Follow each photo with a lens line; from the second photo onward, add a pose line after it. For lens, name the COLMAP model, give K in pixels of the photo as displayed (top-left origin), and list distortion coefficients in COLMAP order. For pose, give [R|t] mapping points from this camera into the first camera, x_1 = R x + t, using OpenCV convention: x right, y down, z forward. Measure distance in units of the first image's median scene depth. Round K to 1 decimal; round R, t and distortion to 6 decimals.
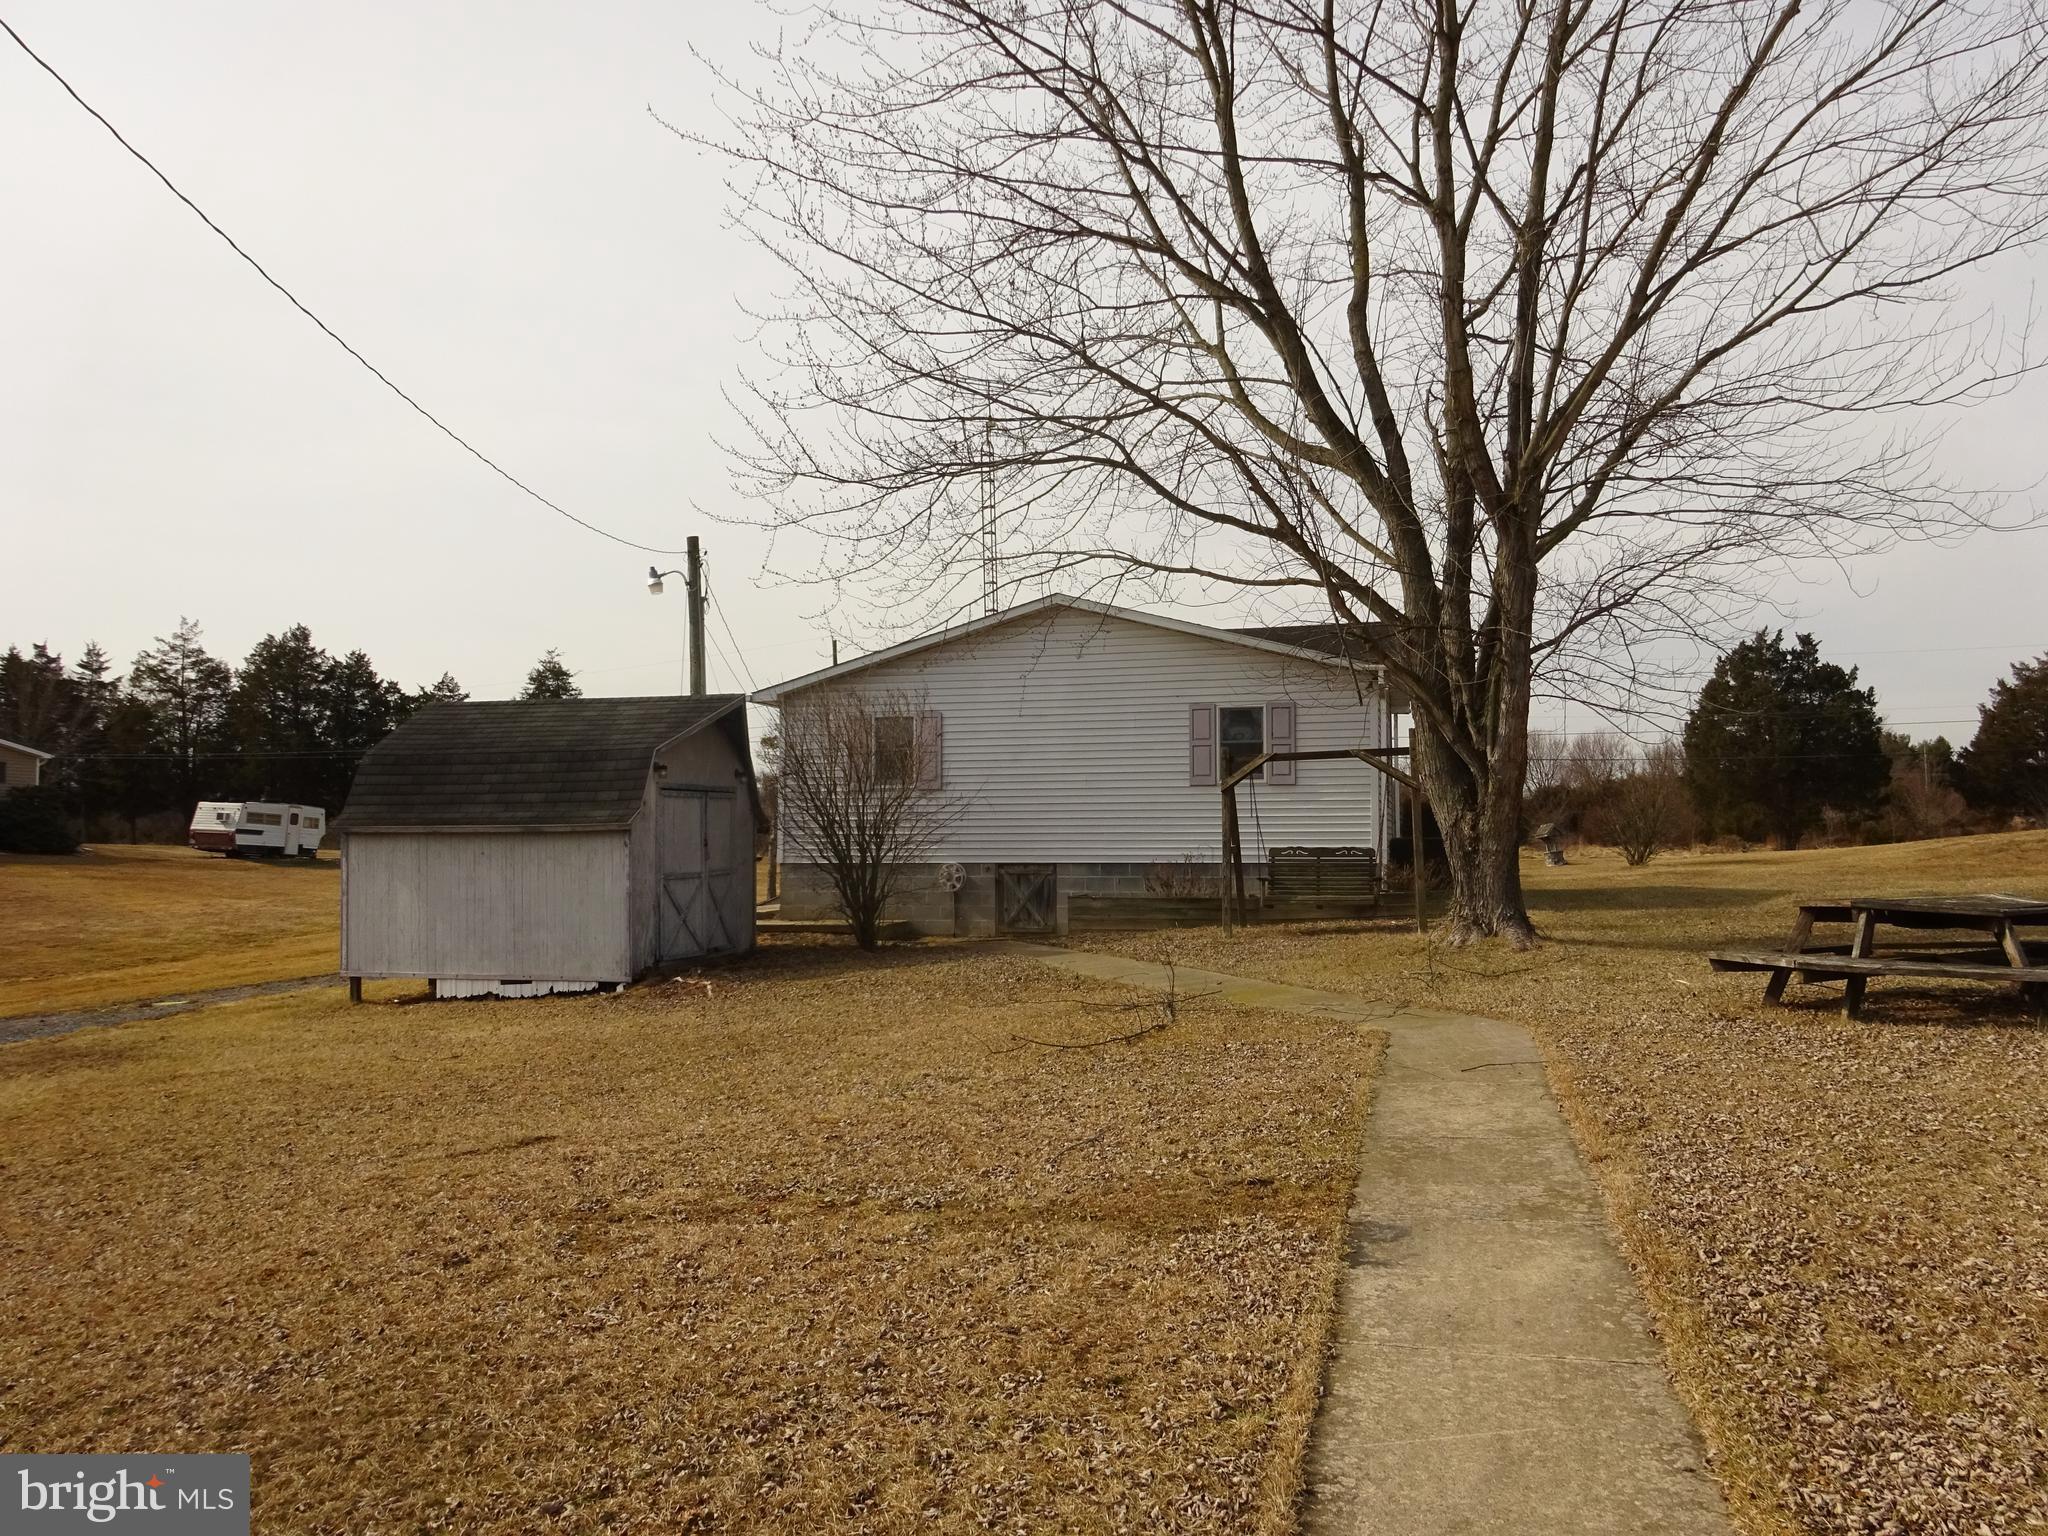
lens RADIAL K [[1508.0, 0, 1024.0], [0, 1508.0, 768.0], [0, 0, 1]] dist [0.014205, -0.011693]
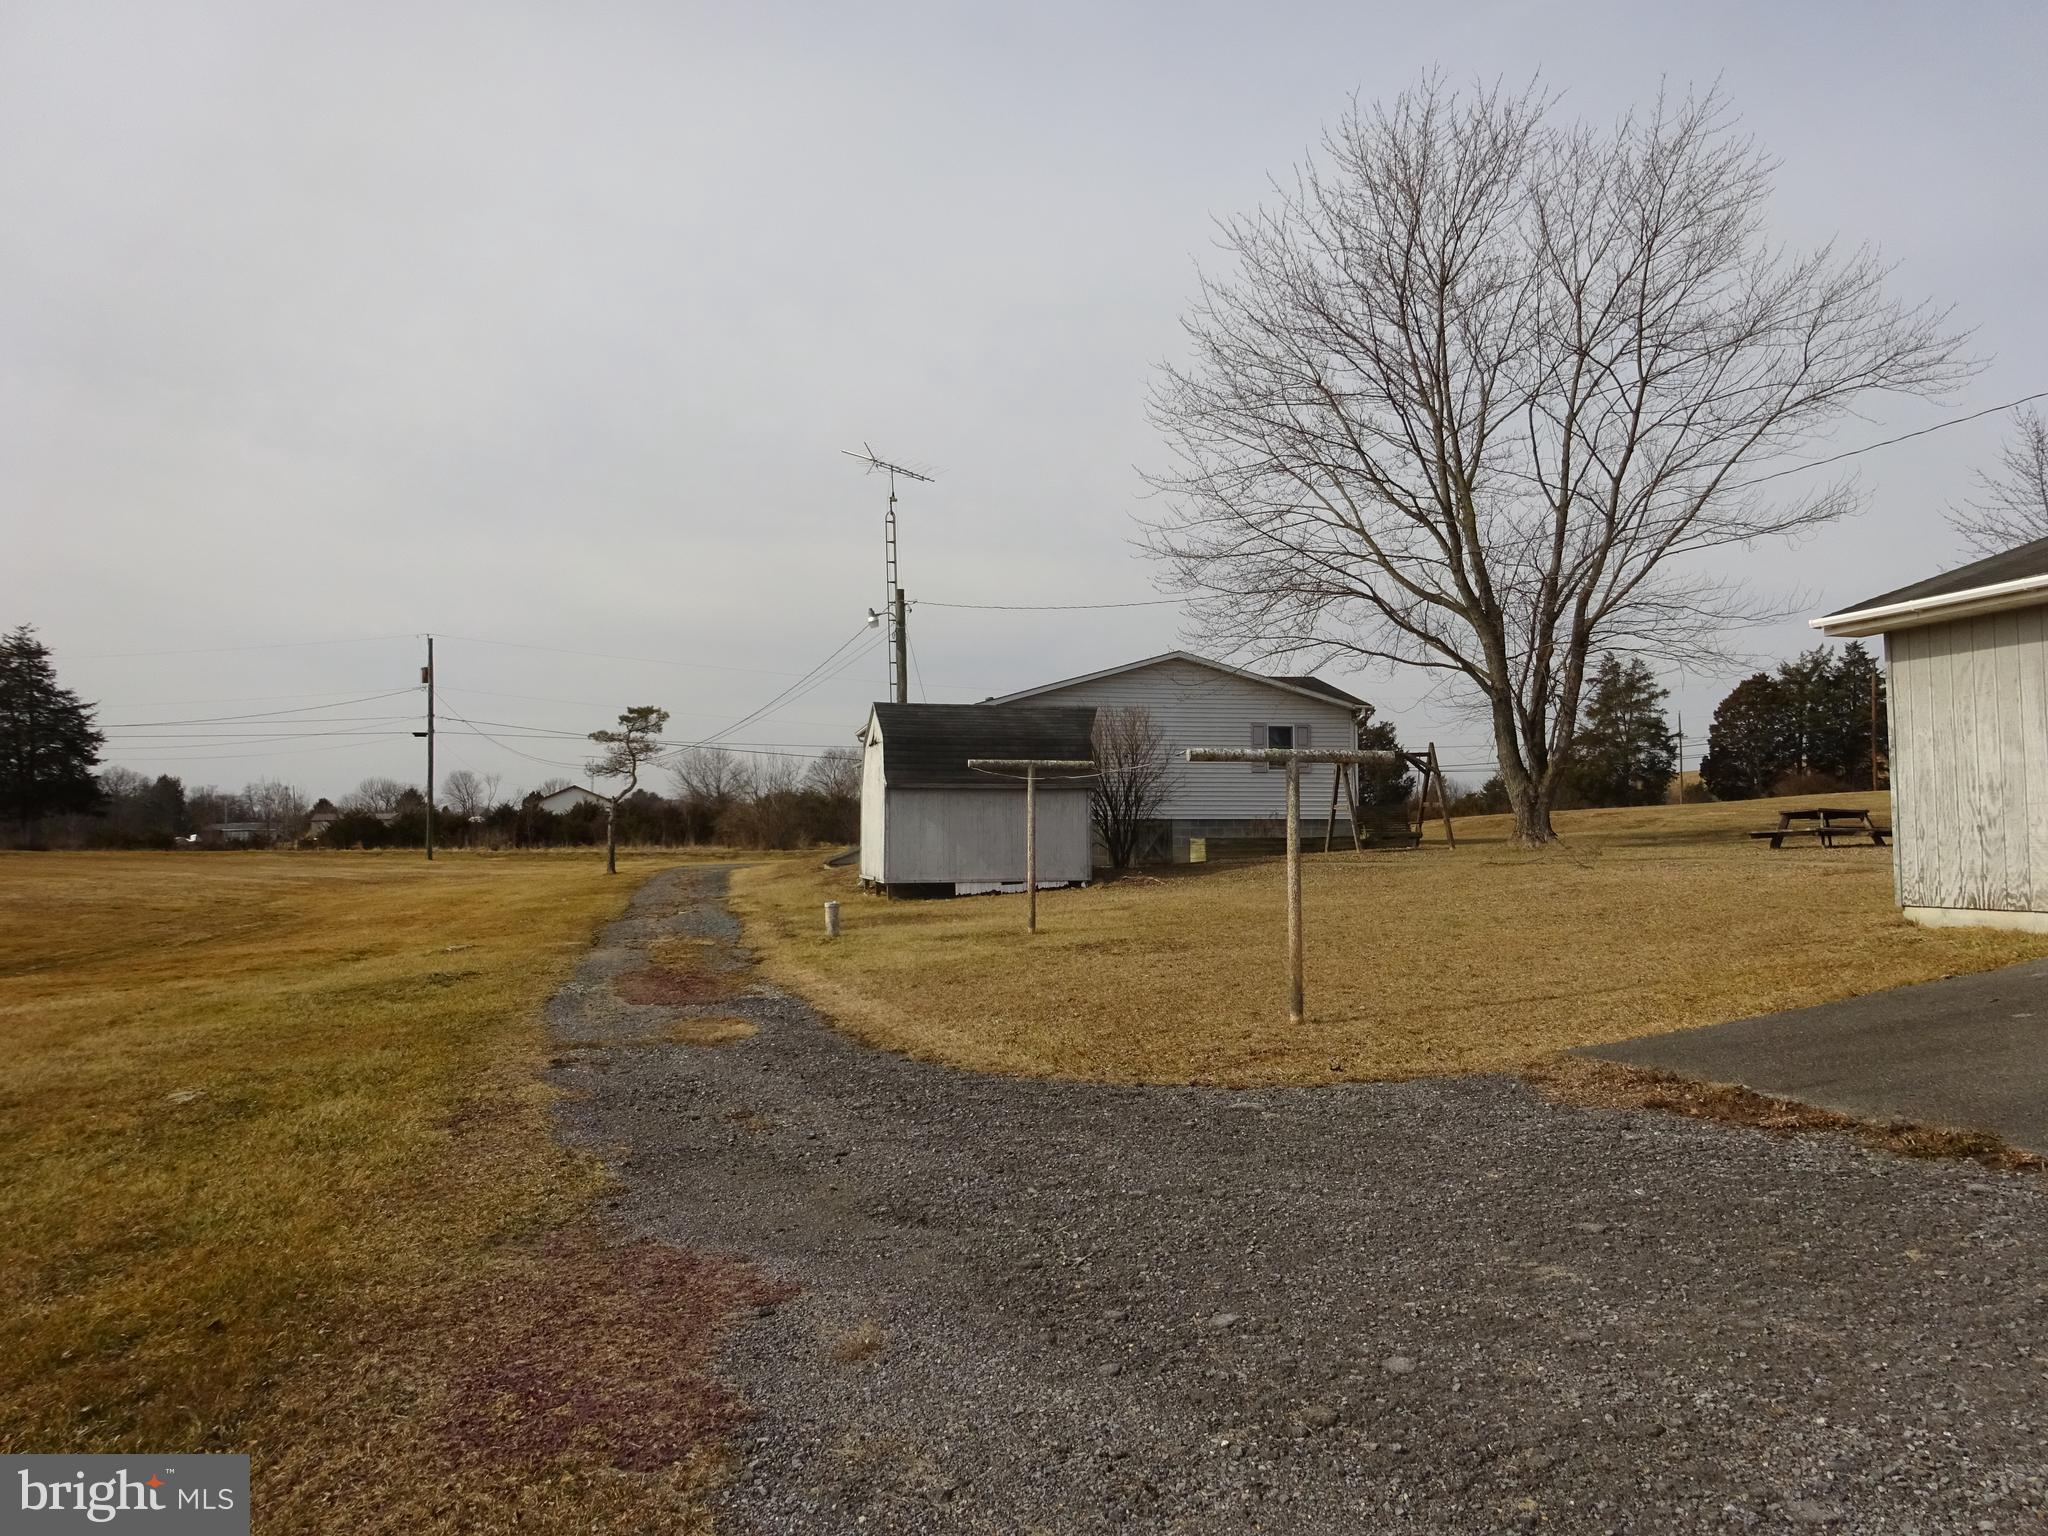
lens RADIAL K [[1508.0, 0, 1024.0], [0, 1508.0, 768.0], [0, 0, 1]] dist [0.014205, -0.011693]
pose [[0.873832, 0.024061, 0.485633, -0.928860], [-0.018702, 0.999699, -0.015880, 0.038821], [-0.485869, 0.004794, 0.874018, -0.332058]]
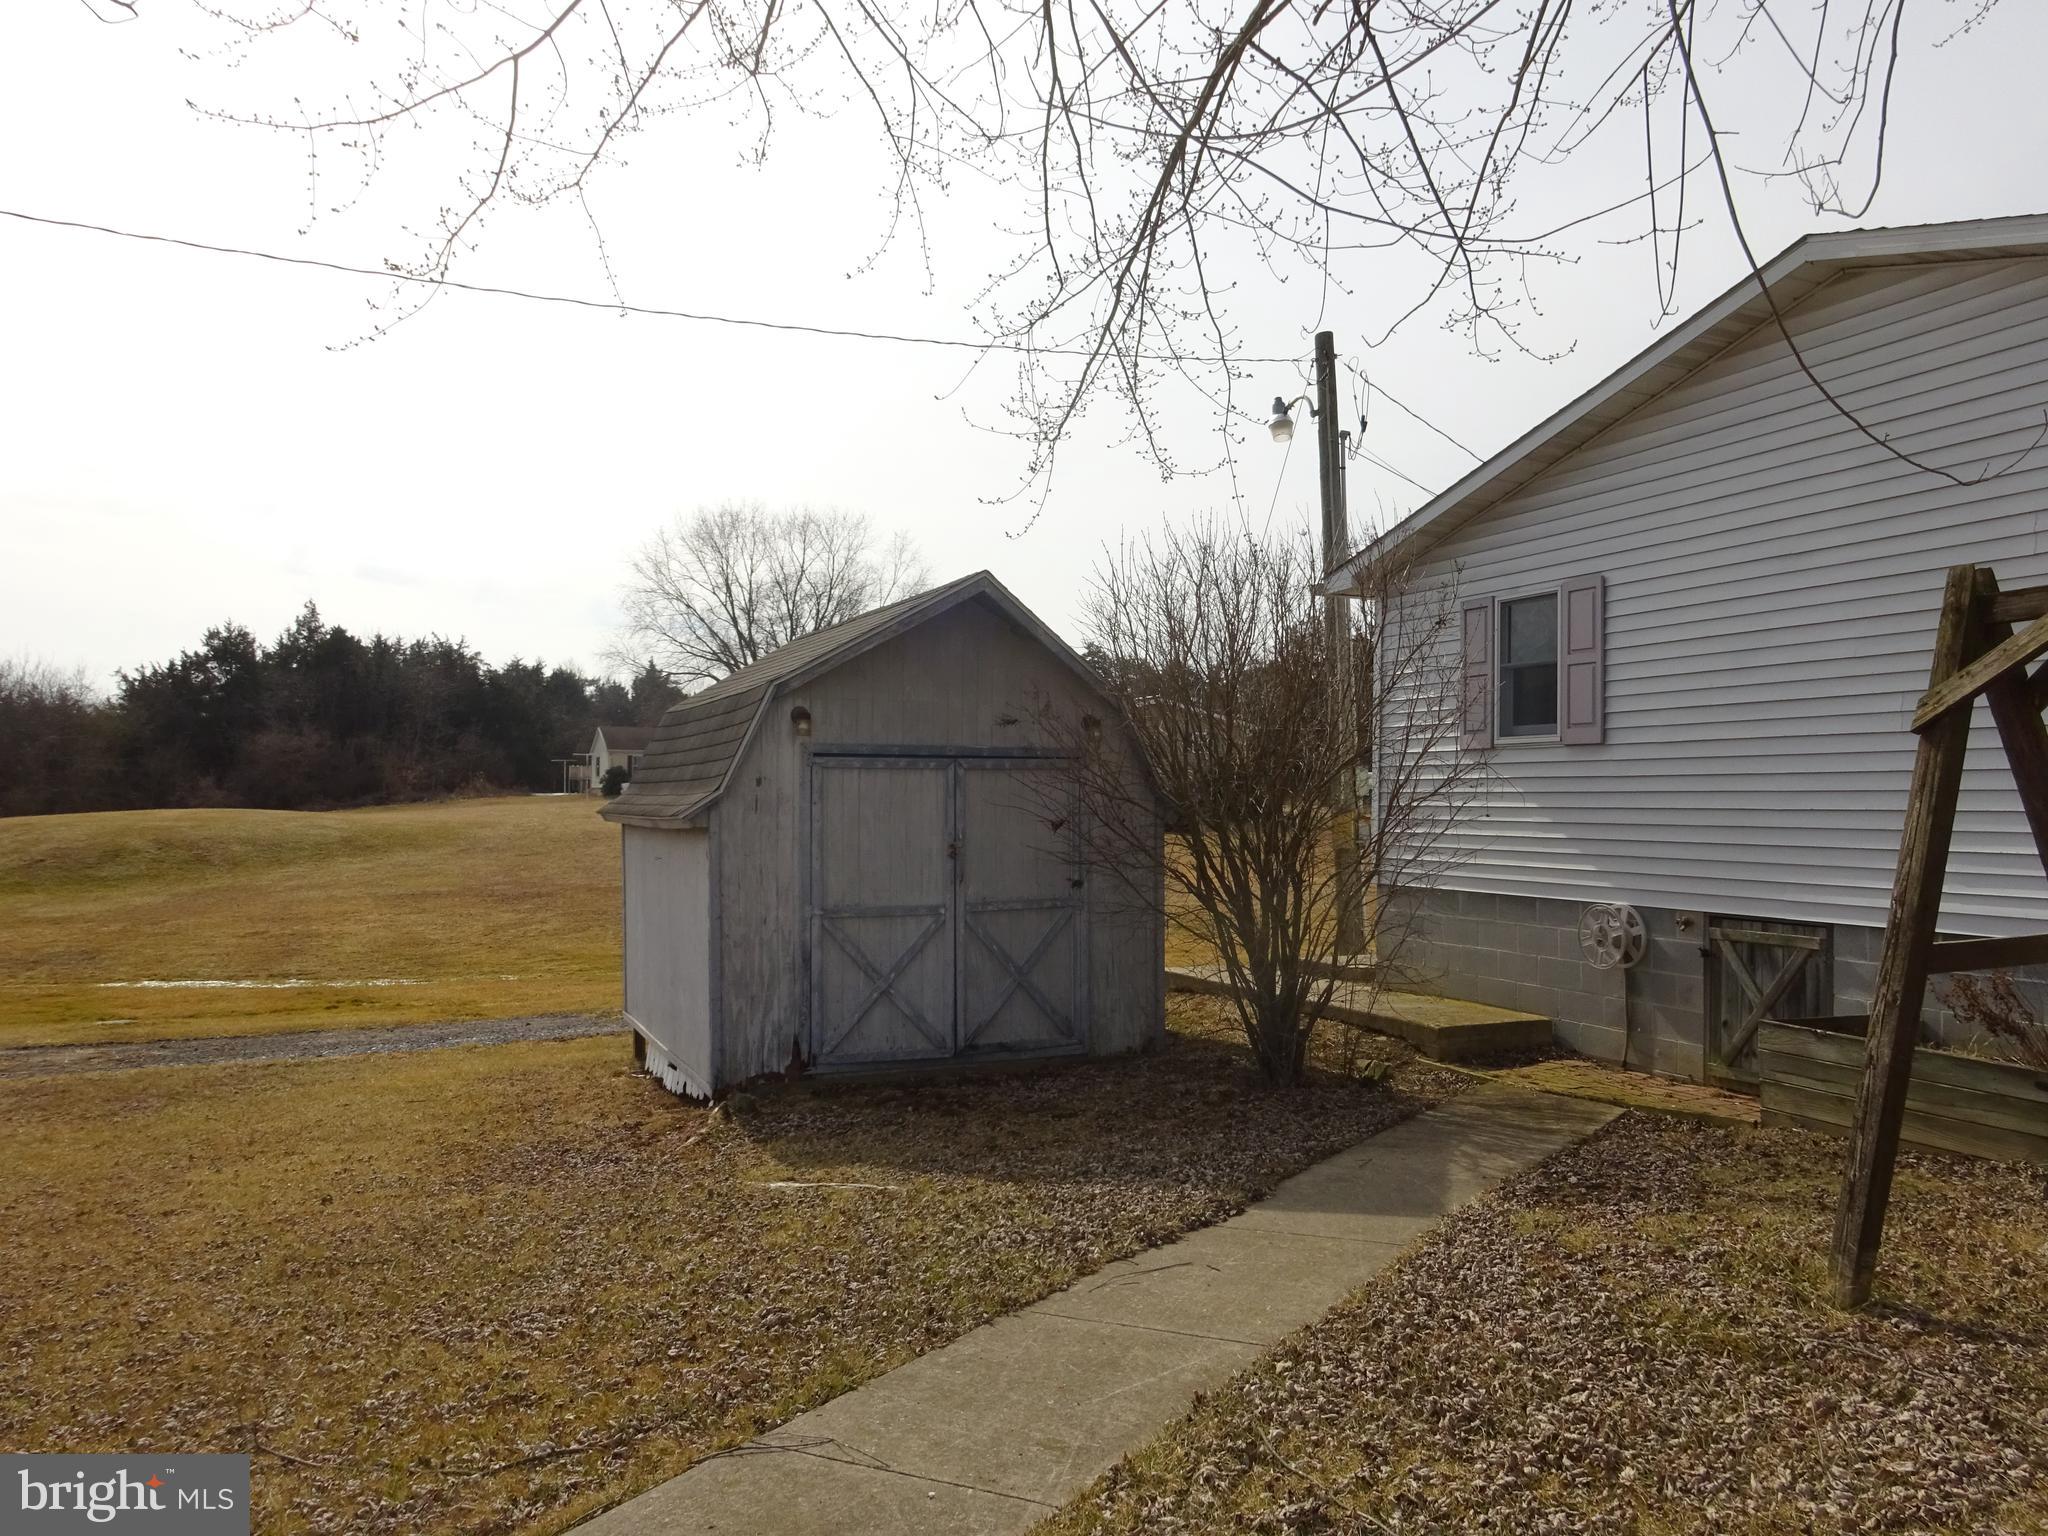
lens RADIAL K [[1508.0, 0, 1024.0], [0, 1508.0, 768.0], [0, 0, 1]] dist [0.014205, -0.011693]
pose [[0.623650, -0.007632, -0.781667, 0.206721], [0.026717, 0.999576, 0.011556, 0.012499], [0.781247, -0.028091, 0.623589, 0.610045]]
